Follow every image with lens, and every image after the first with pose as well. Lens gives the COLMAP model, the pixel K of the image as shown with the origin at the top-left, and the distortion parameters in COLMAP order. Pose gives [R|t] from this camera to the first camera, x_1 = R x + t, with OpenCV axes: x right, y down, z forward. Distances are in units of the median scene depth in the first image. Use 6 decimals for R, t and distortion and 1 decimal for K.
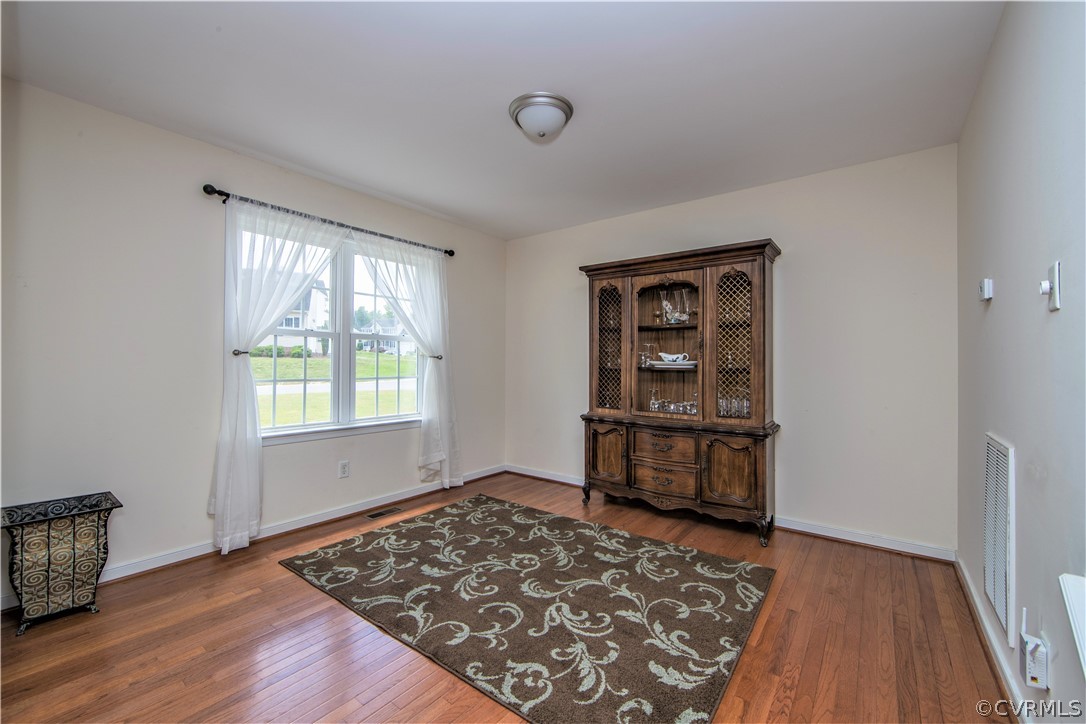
lens RADIAL K [[452.7, 0, 545.7], [0, 452.7, 362.9], [0, 0, 1]] dist [-0.012960, 0.000272]
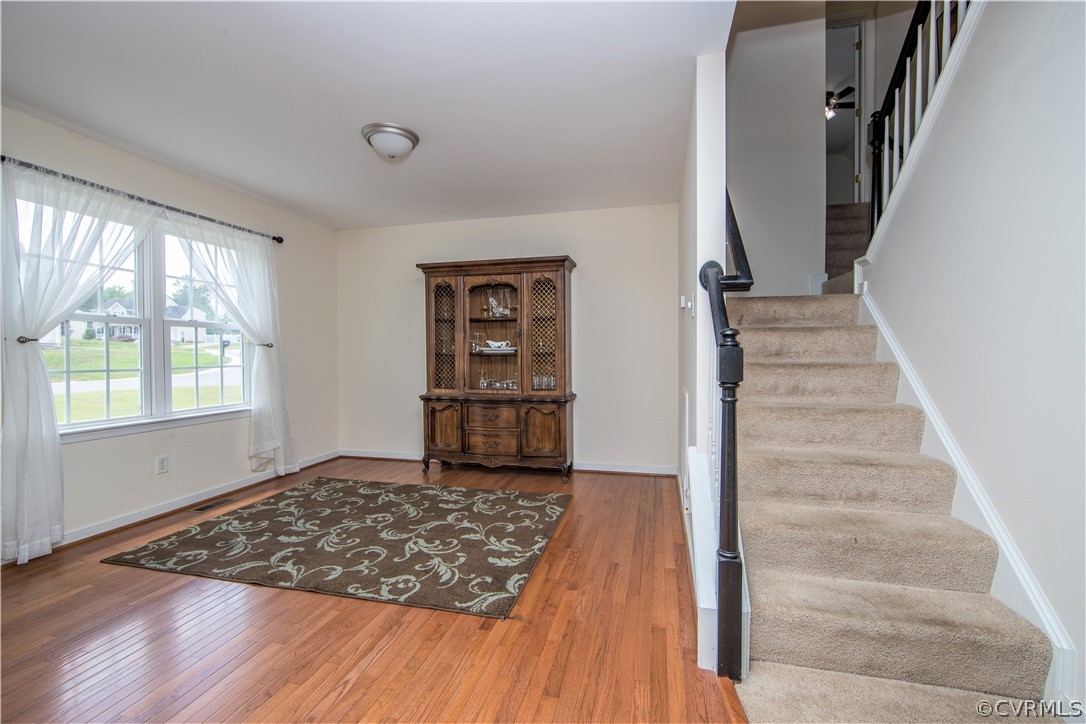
lens RADIAL K [[452.7, 0, 545.7], [0, 452.7, 362.9], [0, 0, 1]] dist [-0.012960, 0.000272]
pose [[0.925349, -0.017322, 0.378720, -0.068570], [0.008247, 0.999639, 0.025570, 0.008349], [-0.379026, -0.020538, 0.925158, -0.196110]]
